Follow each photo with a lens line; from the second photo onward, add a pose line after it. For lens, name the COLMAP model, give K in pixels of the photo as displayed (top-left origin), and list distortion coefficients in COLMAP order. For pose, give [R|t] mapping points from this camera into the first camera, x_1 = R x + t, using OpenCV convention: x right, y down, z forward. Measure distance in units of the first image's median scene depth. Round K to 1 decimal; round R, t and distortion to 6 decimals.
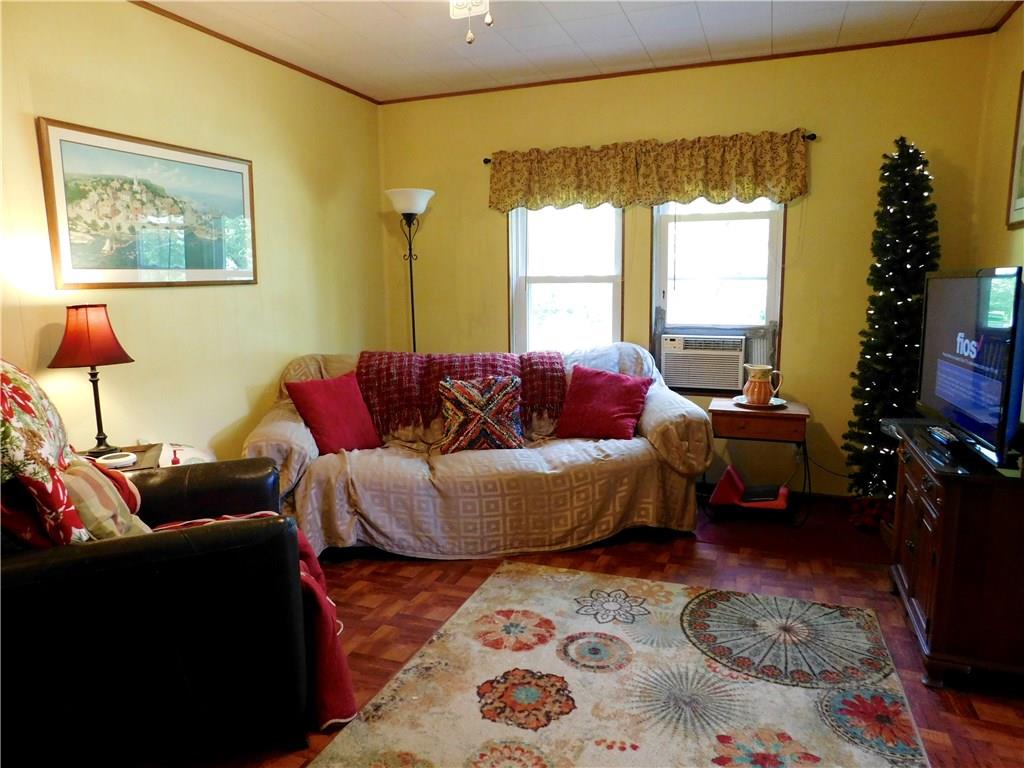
lens RADIAL K [[672.6, 0, 509.4], [0, 672.6, 387.2], [0, 0, 1]] dist [-0.080772, 0.063523]
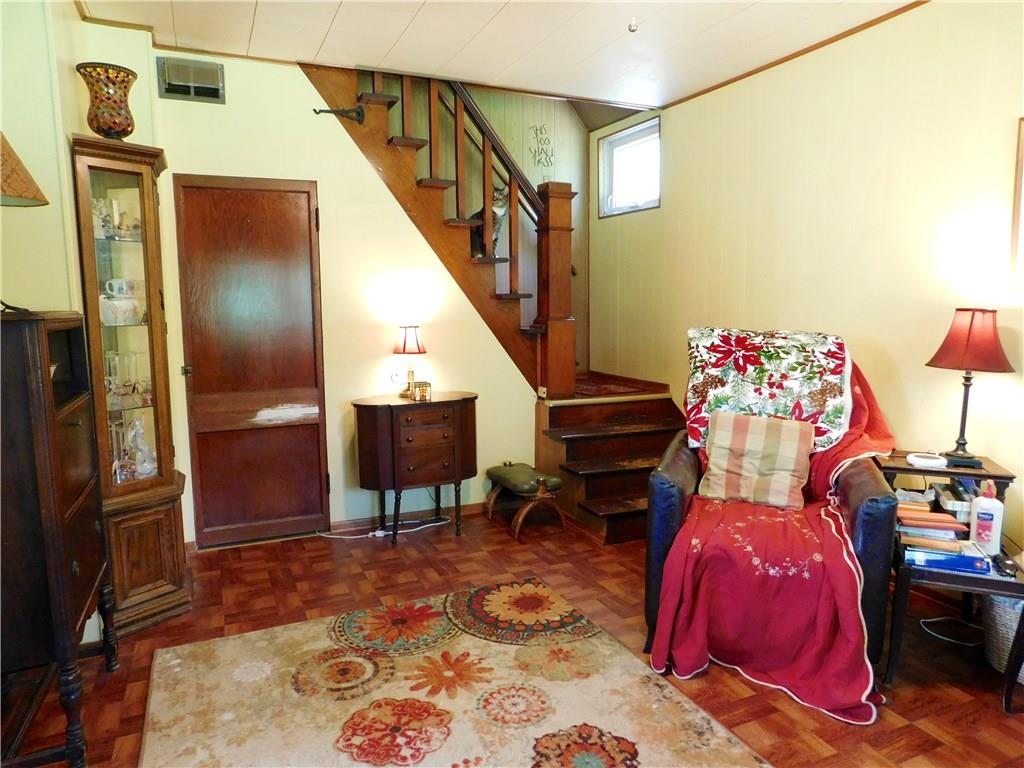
lens RADIAL K [[672.6, 0, 509.4], [0, 672.6, 387.2], [0, 0, 1]] dist [-0.080772, 0.063523]
pose [[-0.699932, 0.107392, -0.706089, 0.381150], [-0.094559, 0.965993, 0.240657, -0.123418], [0.707922, 0.235211, -0.665974, 0.804043]]
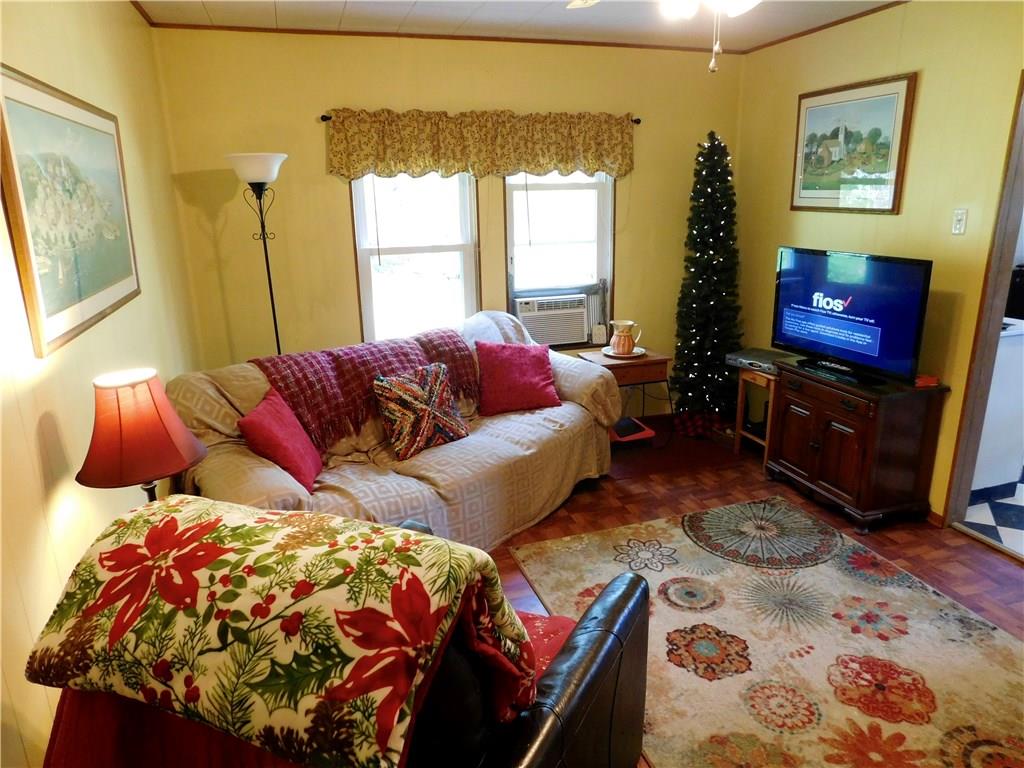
lens RADIAL K [[672.6, 0, 509.4], [0, 672.6, 387.2], [0, 0, 1]] dist [-0.080772, 0.063523]
pose [[0.781994, -0.178752, 0.597104, -0.497132], [0.109253, 0.982473, 0.151035, -0.116918], [-0.613636, -0.052873, 0.787816, 0.184316]]
